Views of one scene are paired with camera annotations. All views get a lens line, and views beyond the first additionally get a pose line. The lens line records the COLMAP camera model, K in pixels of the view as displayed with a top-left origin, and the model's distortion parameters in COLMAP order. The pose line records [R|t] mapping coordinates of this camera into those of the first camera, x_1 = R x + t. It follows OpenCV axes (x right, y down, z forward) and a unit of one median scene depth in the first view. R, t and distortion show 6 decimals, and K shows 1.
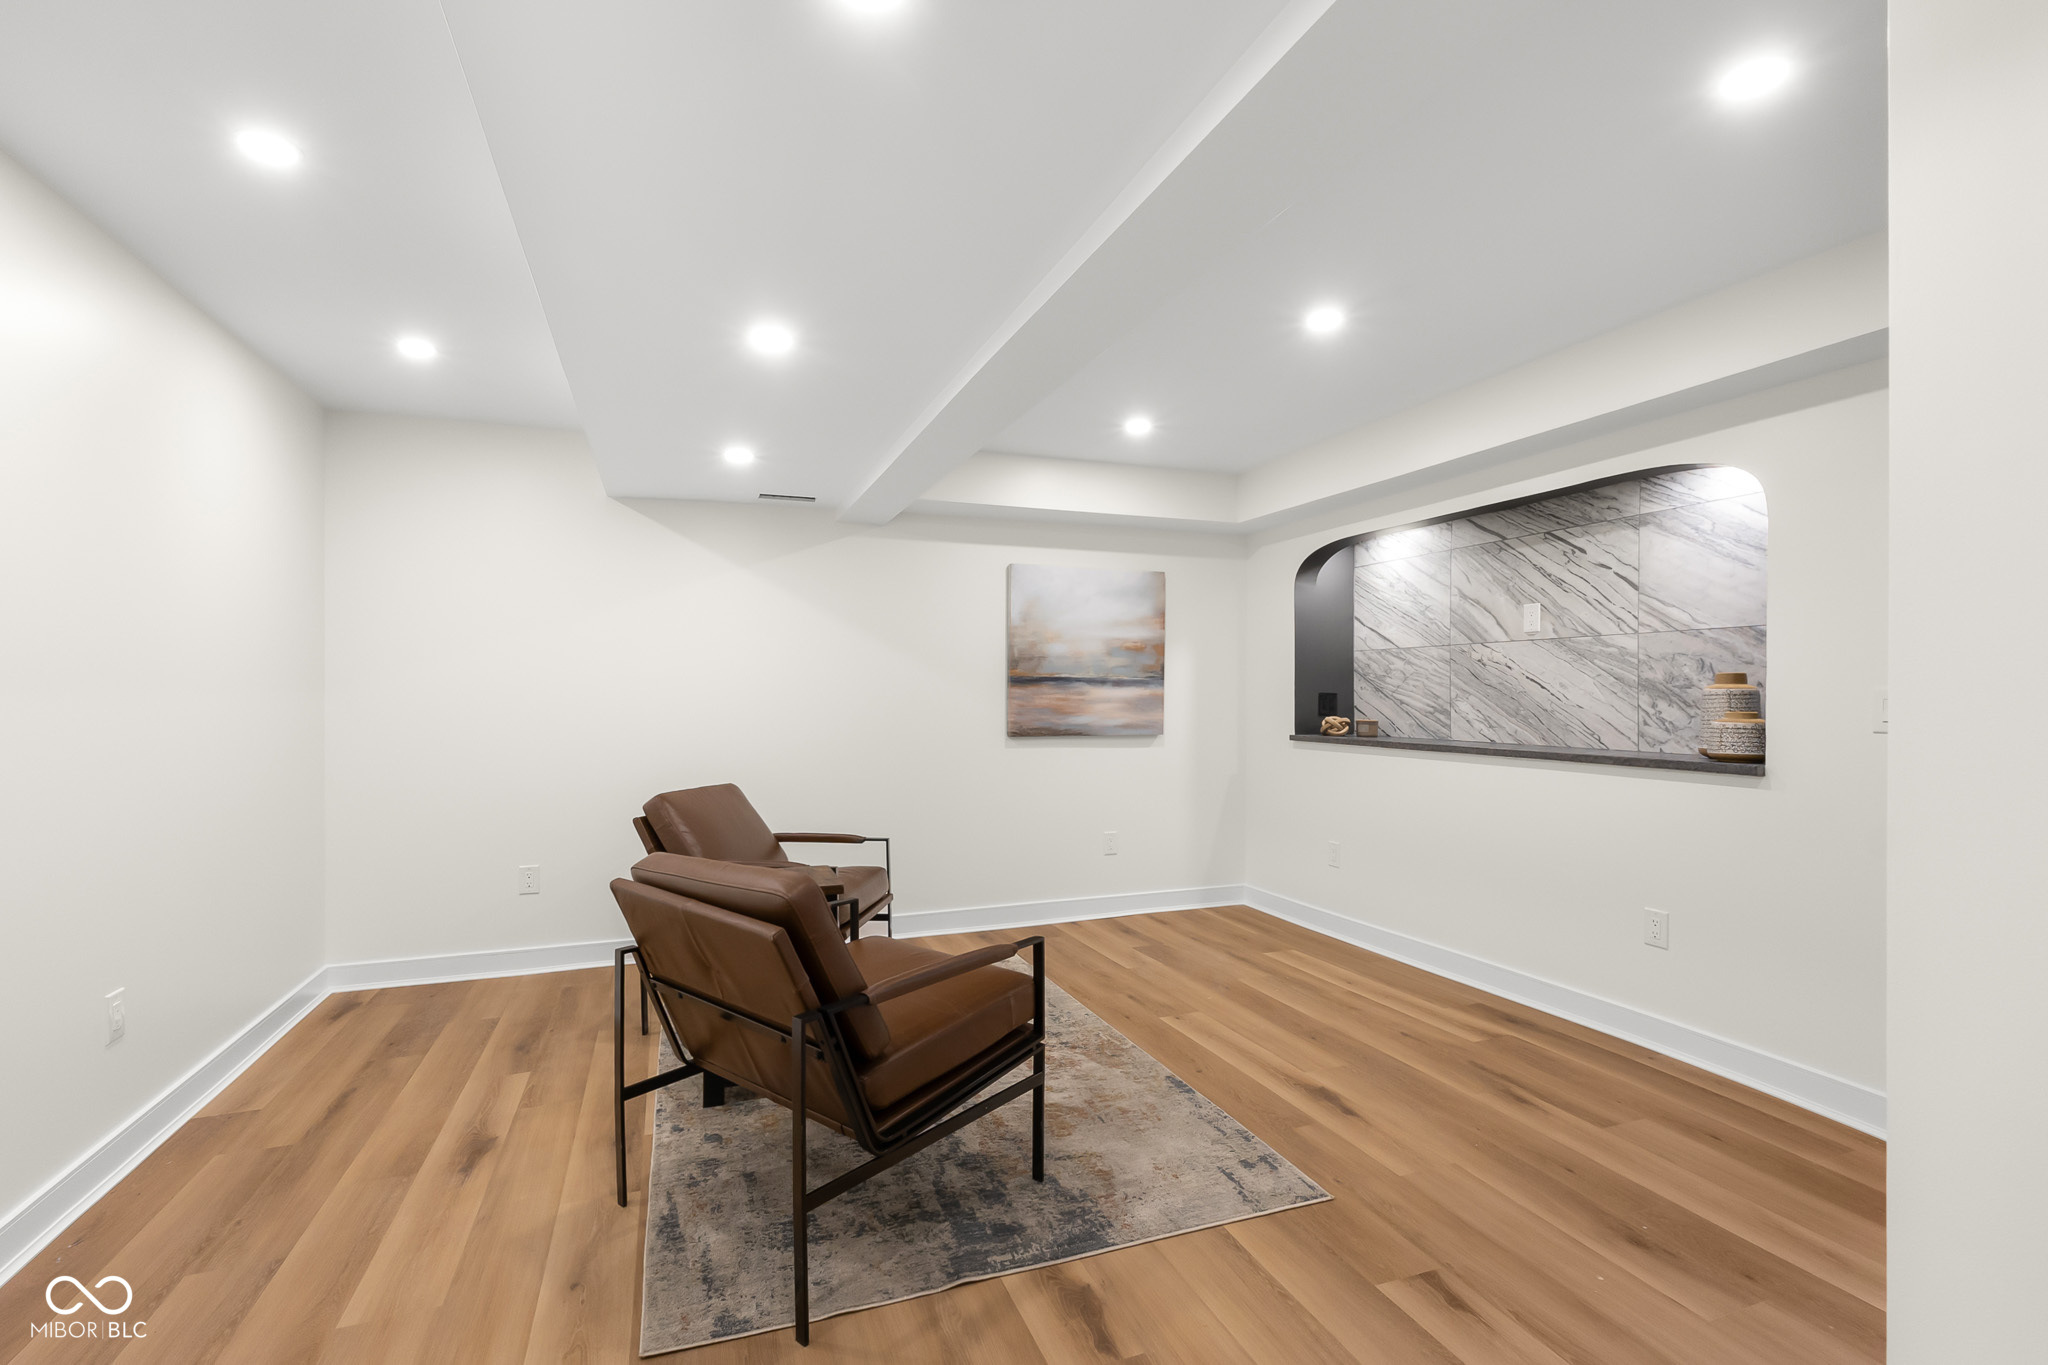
lens RADIAL K [[918.7, 0, 1017.5], [0, 918.7, 698.2], [0, 0, 1]] dist [-0.000522, 0.000030]
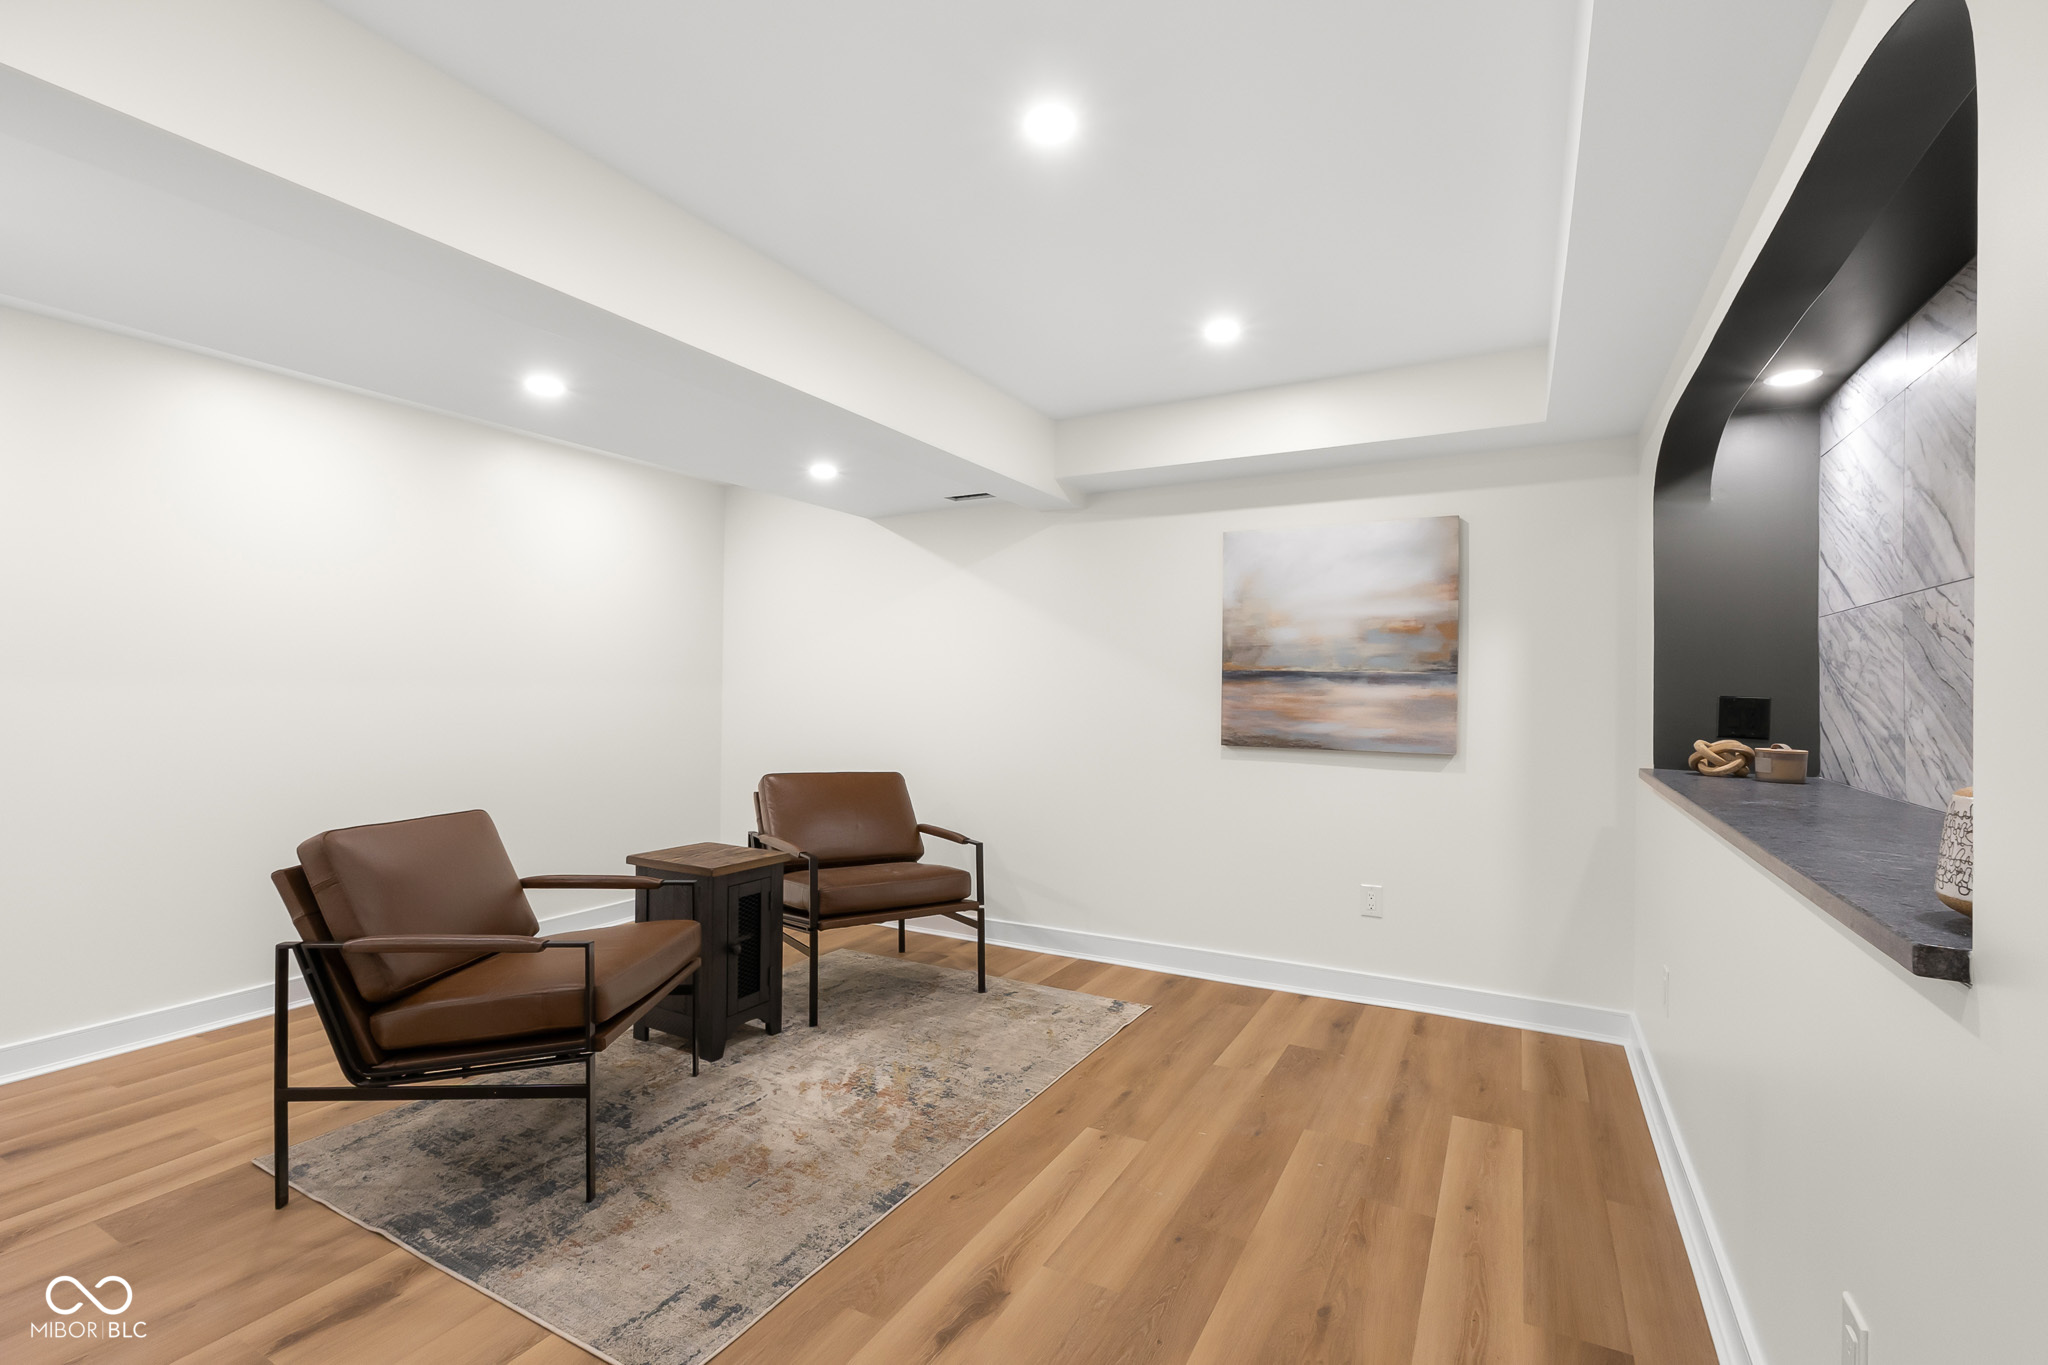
lens RADIAL K [[914.9, 0, 1024.0], [0, 914.9, 682.5], [0, 0, 1]] dist [-0.000475, -0.000372]
pose [[0.653565, 0.001204, -0.756869, 0.566336], [-0.012693, 0.999876, -0.009370, -0.004310], [0.756764, 0.015731, 0.653499, 0.390904]]
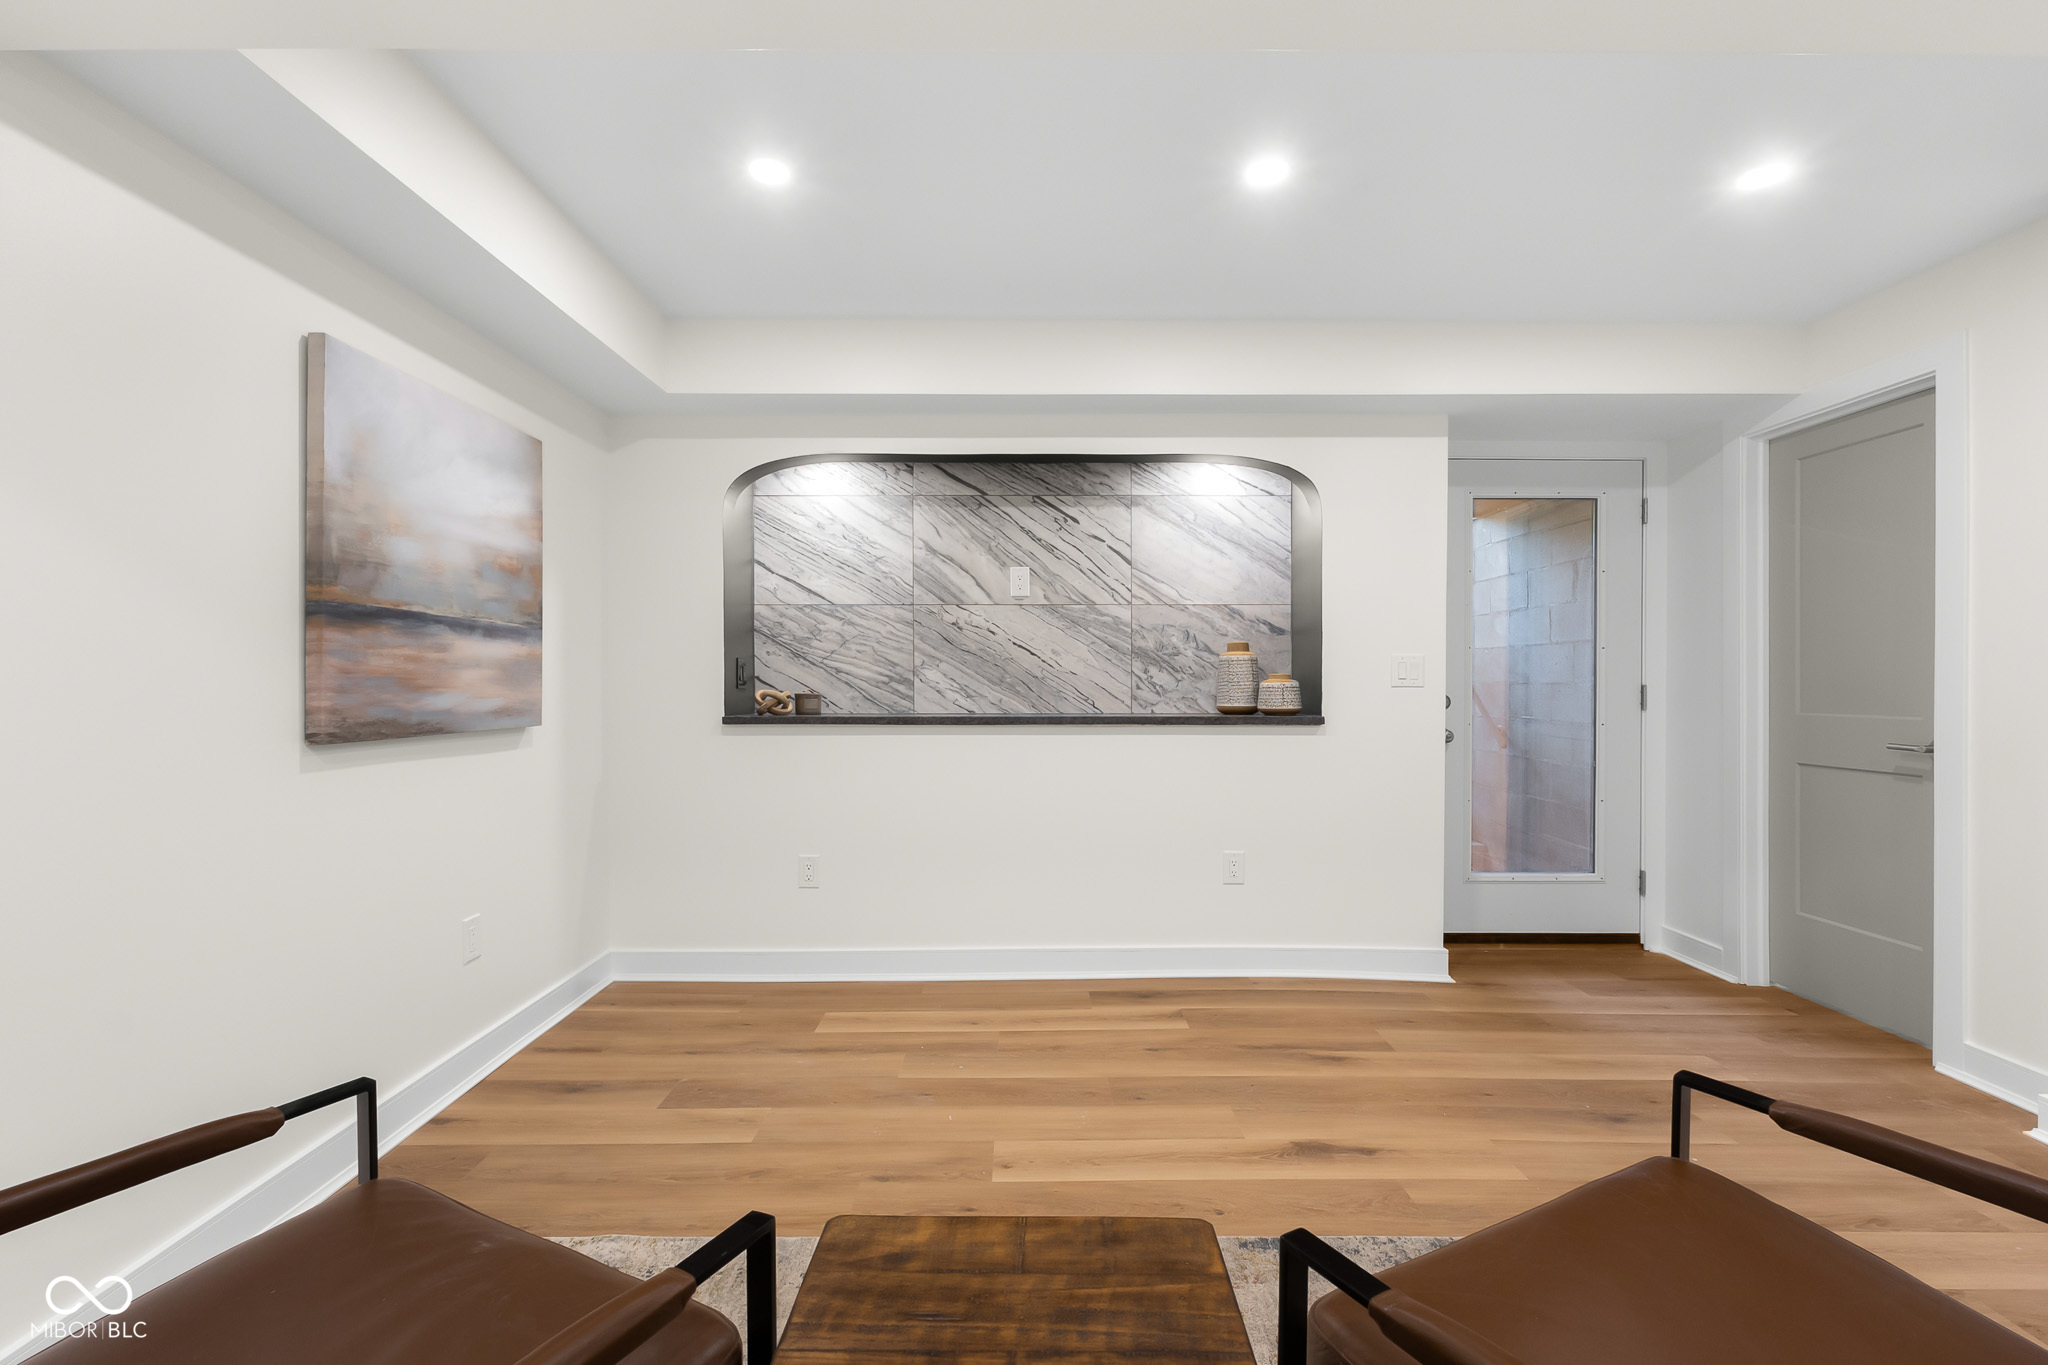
lens RADIAL K [[919.1, 0, 1019.6], [0, 919.1, 683.9], [0, 0, 1]] dist [-0.001967, -0.000119]
pose [[0.351482, -0.004436, 0.936184, -0.333544], [0.004435, 0.999985, 0.003073, 0.016409], [-0.936184, 0.003072, 0.351496, 0.639565]]
